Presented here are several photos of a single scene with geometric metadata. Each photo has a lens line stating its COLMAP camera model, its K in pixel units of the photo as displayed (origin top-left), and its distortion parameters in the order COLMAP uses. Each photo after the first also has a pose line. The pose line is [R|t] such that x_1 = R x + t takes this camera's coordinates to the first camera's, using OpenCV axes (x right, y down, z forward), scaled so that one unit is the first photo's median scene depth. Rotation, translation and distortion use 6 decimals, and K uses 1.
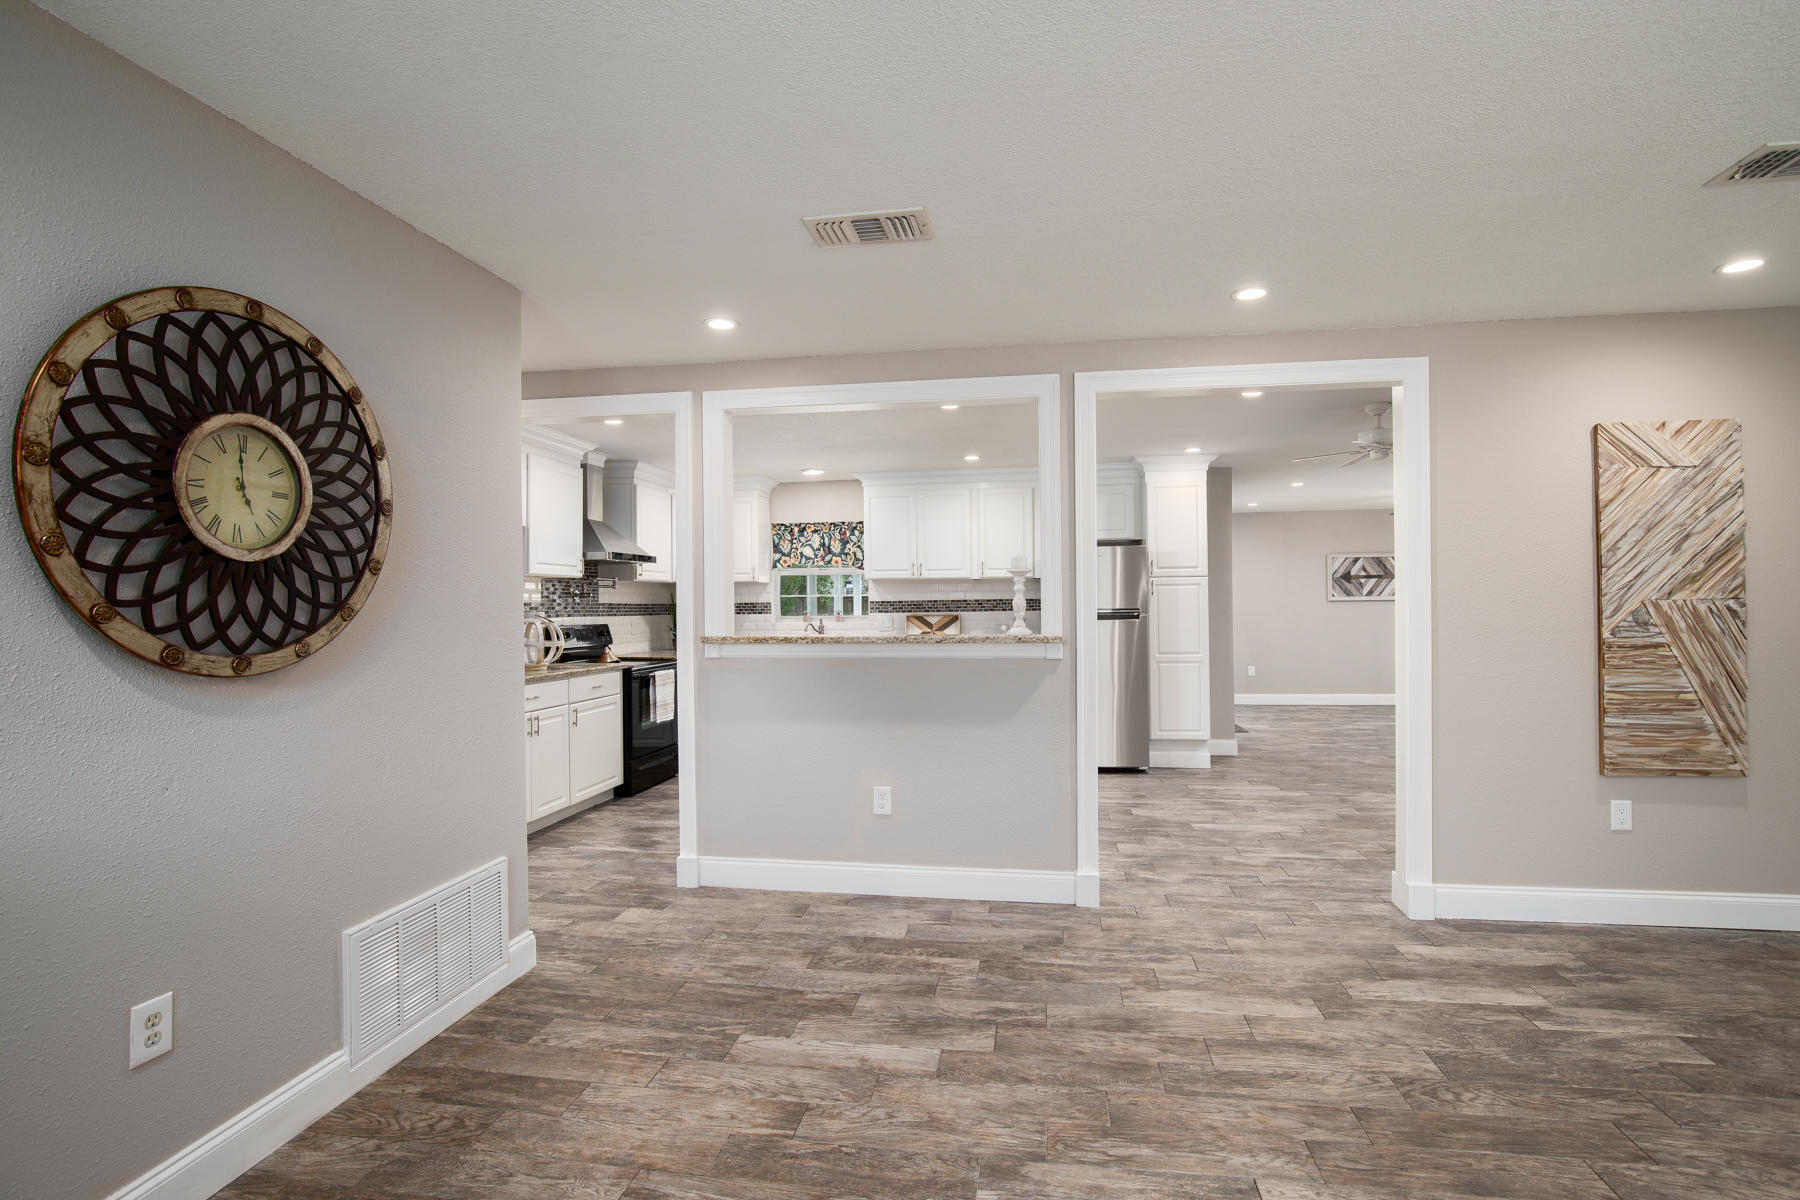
lens RADIAL K [[834.6, 0, 923.4], [0, 834.6, 612.1], [0, 0, 1]] dist [-0.022387, 0.004943]
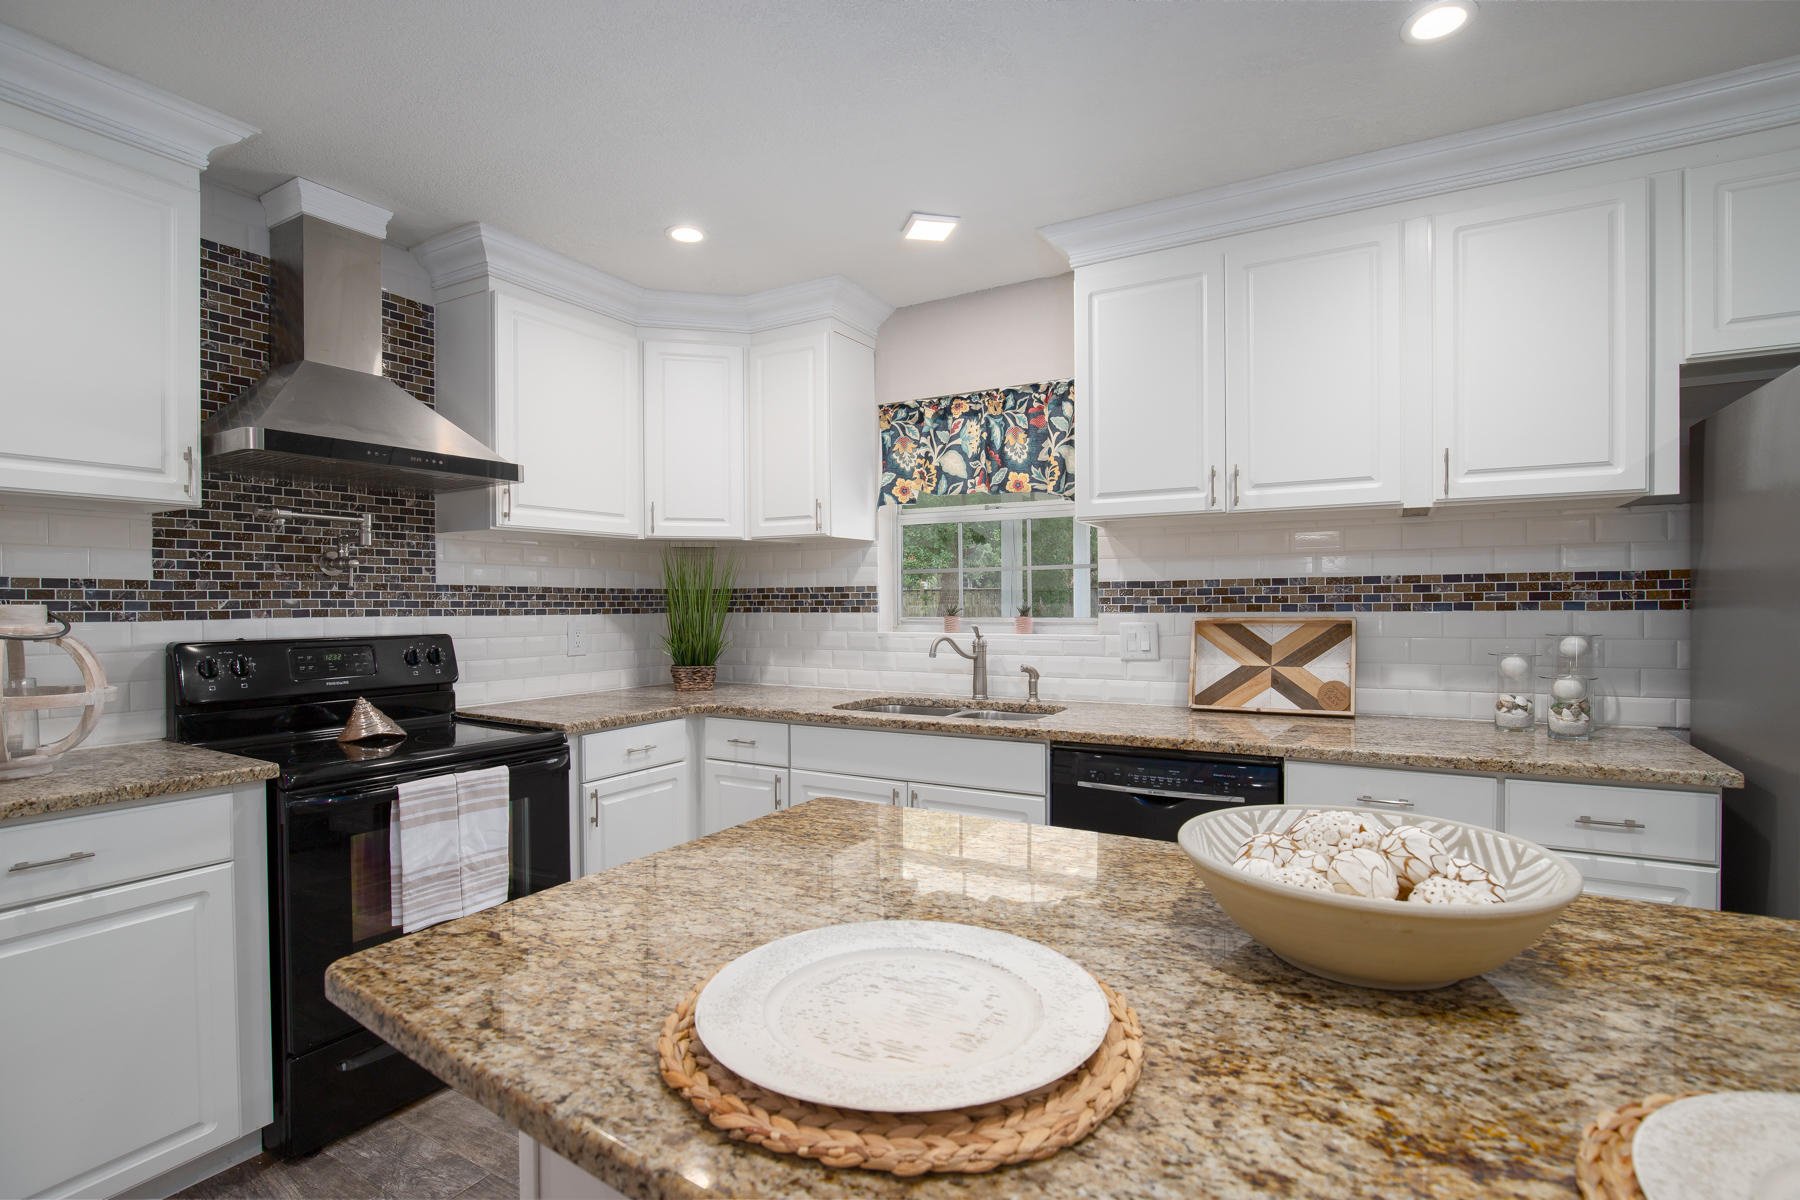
lens RADIAL K [[856.0, 0, 918.7], [0, 856.0, 613.3], [0, 0, 1]] dist [-0.024103, 0.003280]
pose [[0.933618, 0.010709, -0.358111, 0.000782], [-0.007408, 0.999917, 0.010588, -0.004389], [0.358194, -0.007233, 0.933619, 1.372692]]
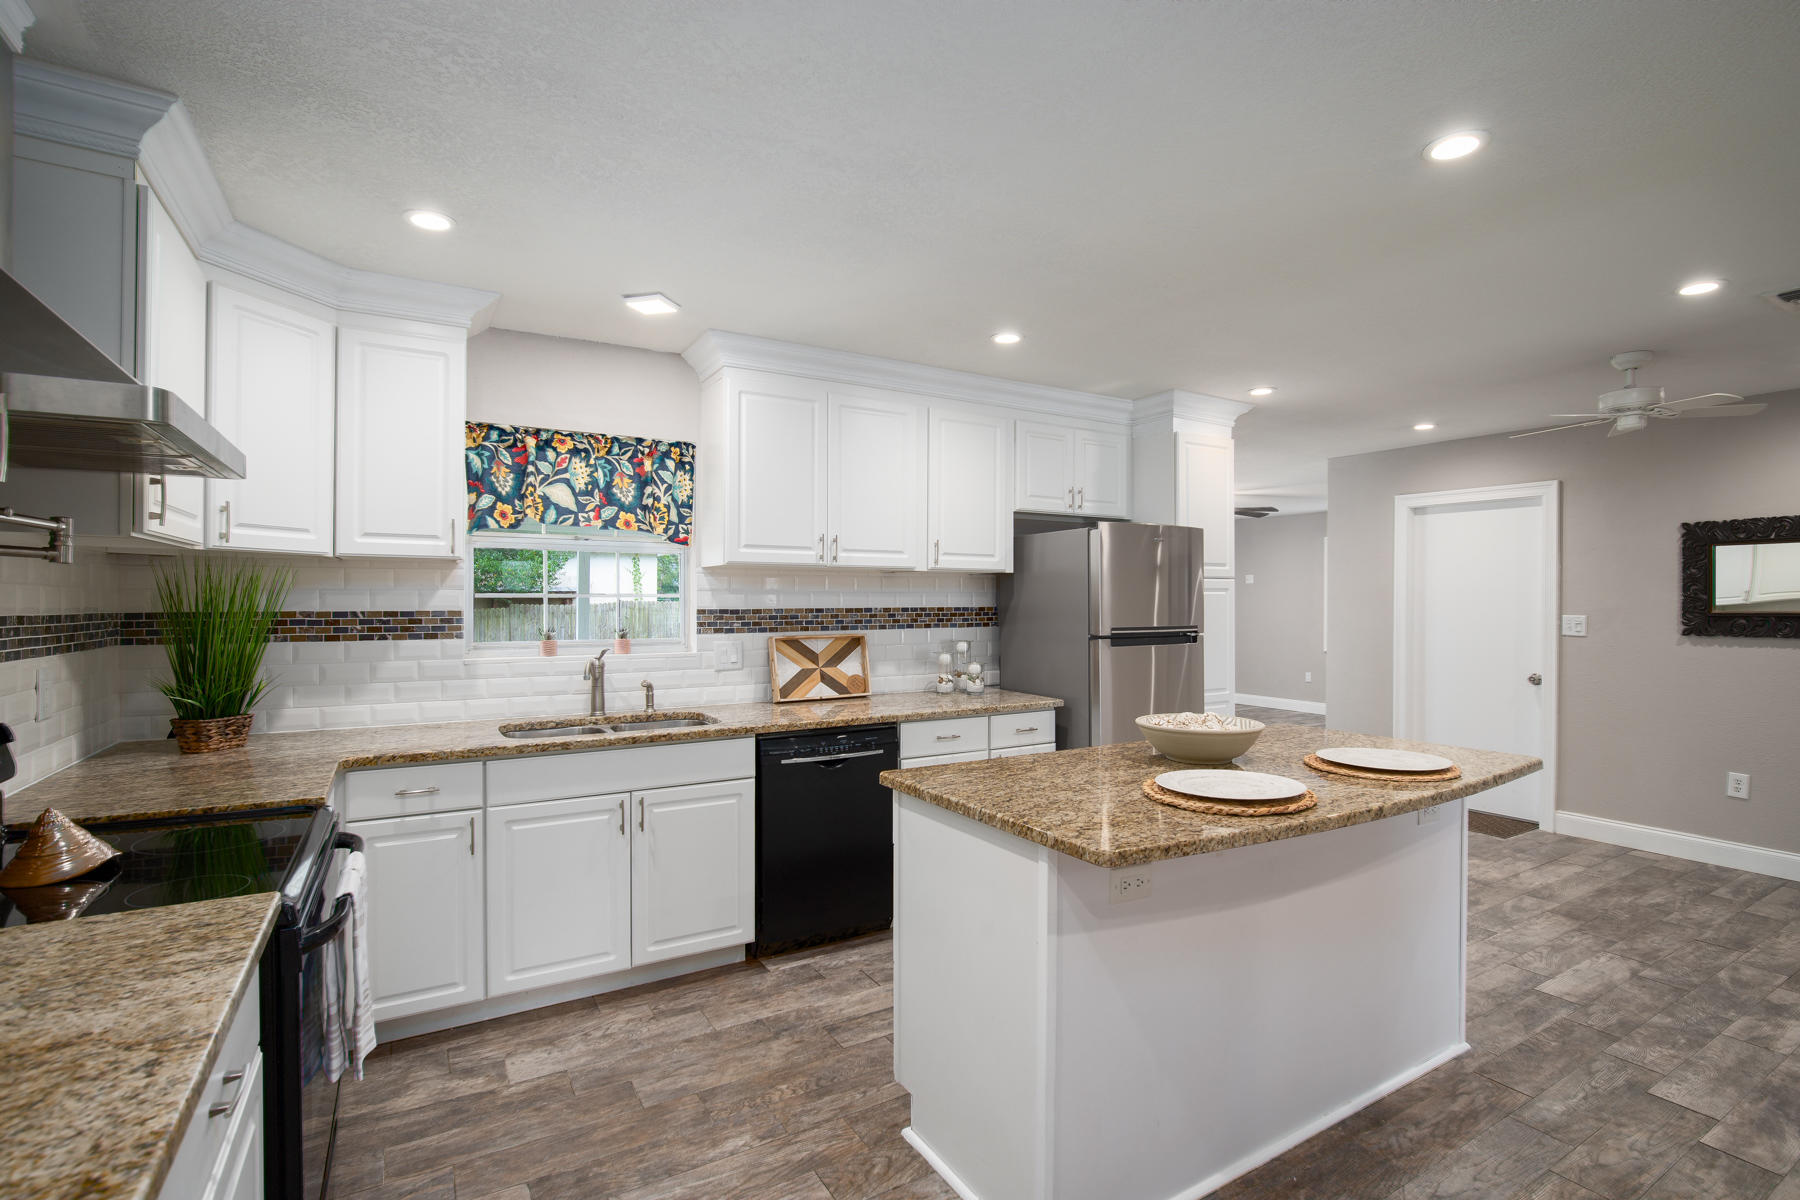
lens RADIAL K [[834.6, 0, 909.0], [0, 834.6, 608.8], [0, 0, 1]] dist [-0.022387, 0.004943]
pose [[0.772258, 0.006554, 0.635275, -0.638251], [-0.005157, 0.999979, -0.004048, -0.027496], [-0.635288, -0.000150, 0.772275, 1.256855]]
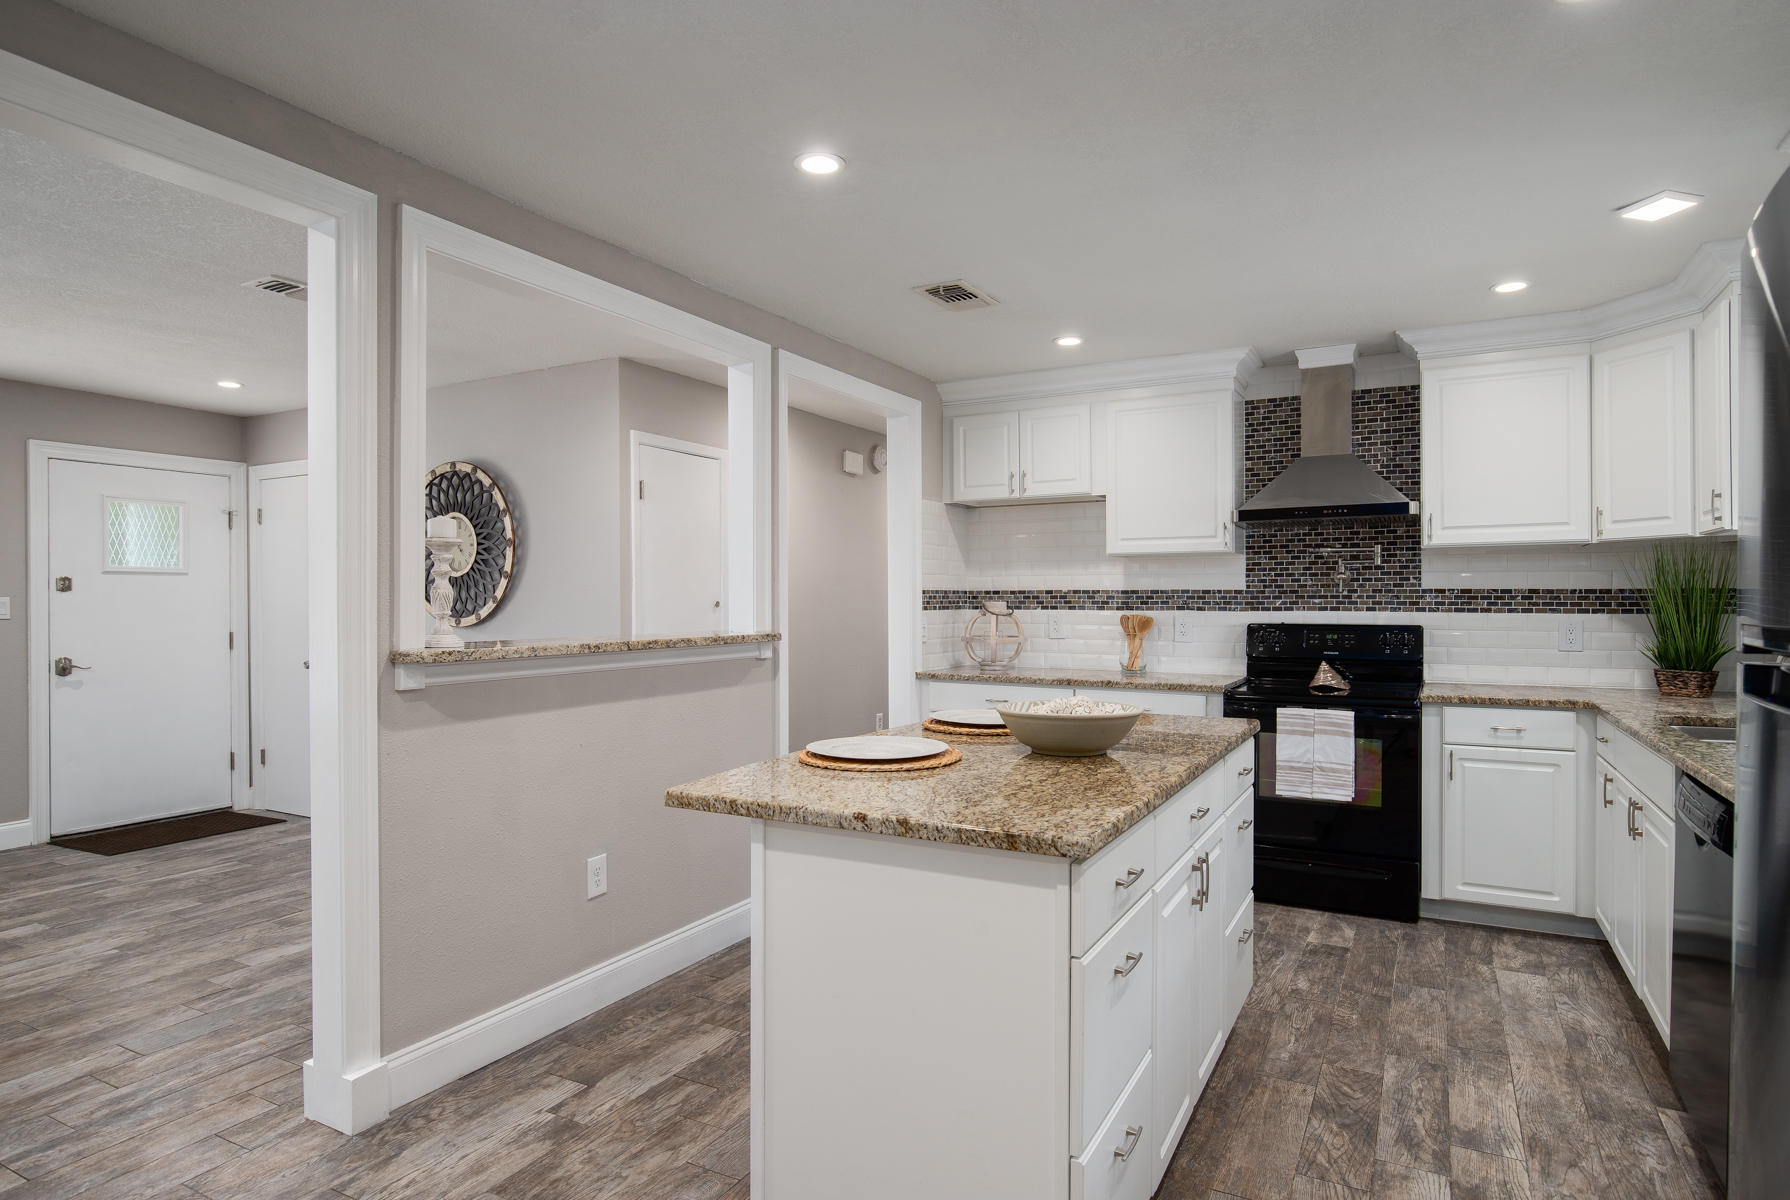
lens RADIAL K [[993.4, 0, 881.5], [0, 993.4, 621.2], [0, 0, 1]] dist [-0.014163, 0.002818]
pose [[-0.350342, 0.029695, -0.936151, 0.784264], [-0.002663, 0.999462, 0.032700, -0.019058], [0.936618, 0.013949, -0.350074, 1.792879]]
